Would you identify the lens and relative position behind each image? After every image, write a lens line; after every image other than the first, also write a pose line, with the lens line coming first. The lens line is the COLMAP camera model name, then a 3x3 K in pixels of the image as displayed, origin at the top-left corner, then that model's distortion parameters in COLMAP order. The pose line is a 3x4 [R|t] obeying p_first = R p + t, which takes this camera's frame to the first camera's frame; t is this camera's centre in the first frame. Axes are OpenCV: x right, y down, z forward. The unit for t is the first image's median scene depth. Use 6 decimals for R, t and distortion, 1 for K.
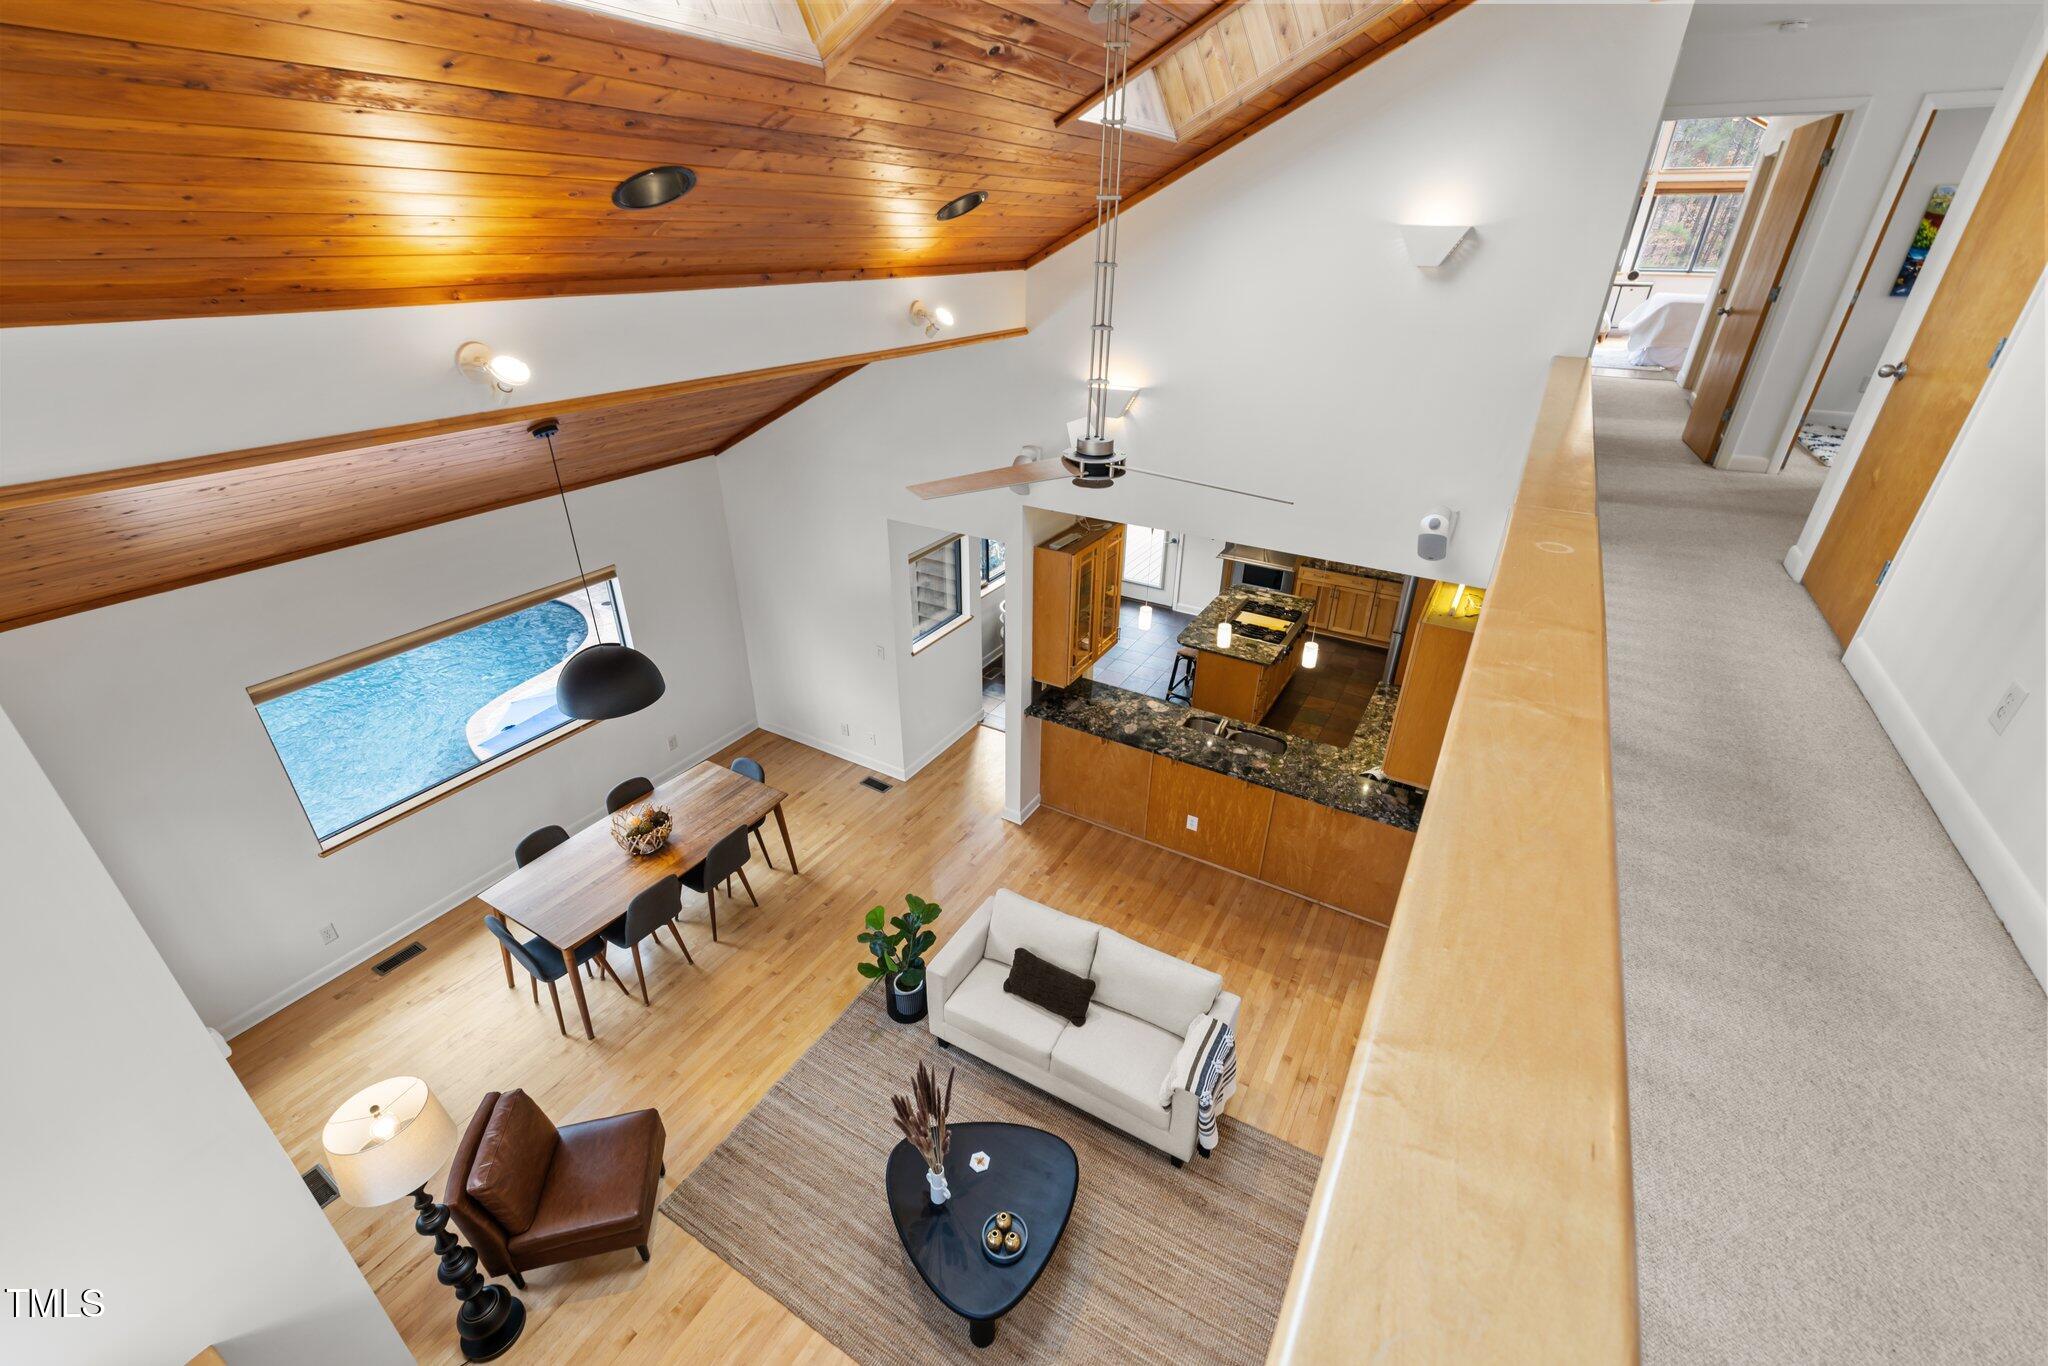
lens RADIAL K [[872.5, 0, 1018.2], [0, 872.5, 658.1], [0, 0, 1]] dist [0.003548, -0.001427]
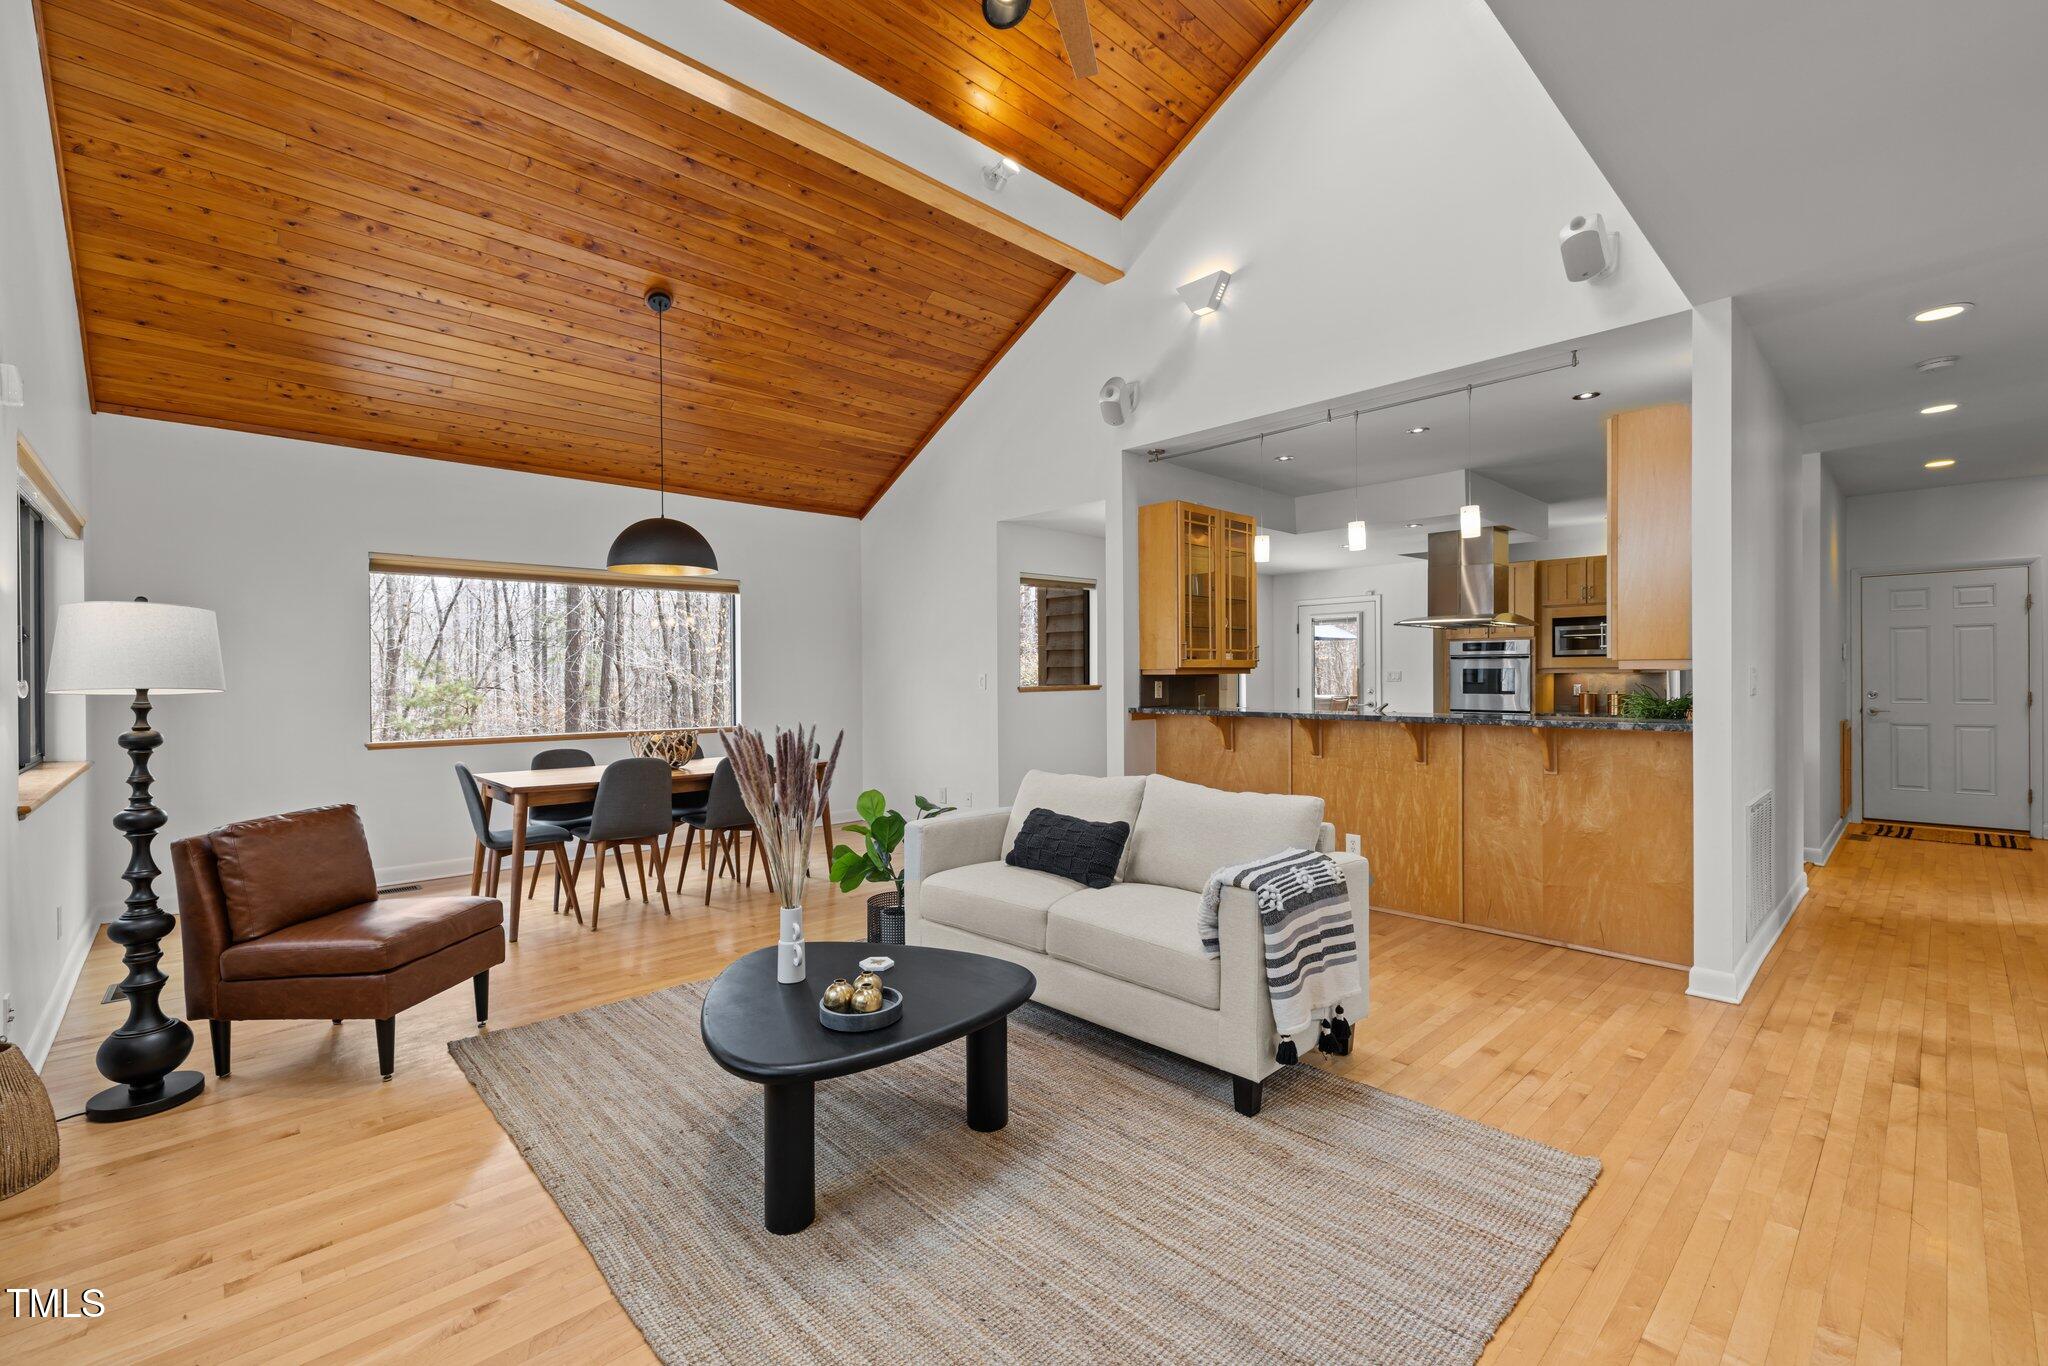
lens RADIAL K [[872.5, 0, 1023.7], [0, 872.5, 678.1], [0, 0, 1]] dist [0.003548, -0.001427]
pose [[0.960187, -0.016831, -0.278851, 0.196402], [-0.115048, 0.885781, -0.449618, 0.576335], [0.254568, 0.463798, 0.848579, 0.367732]]
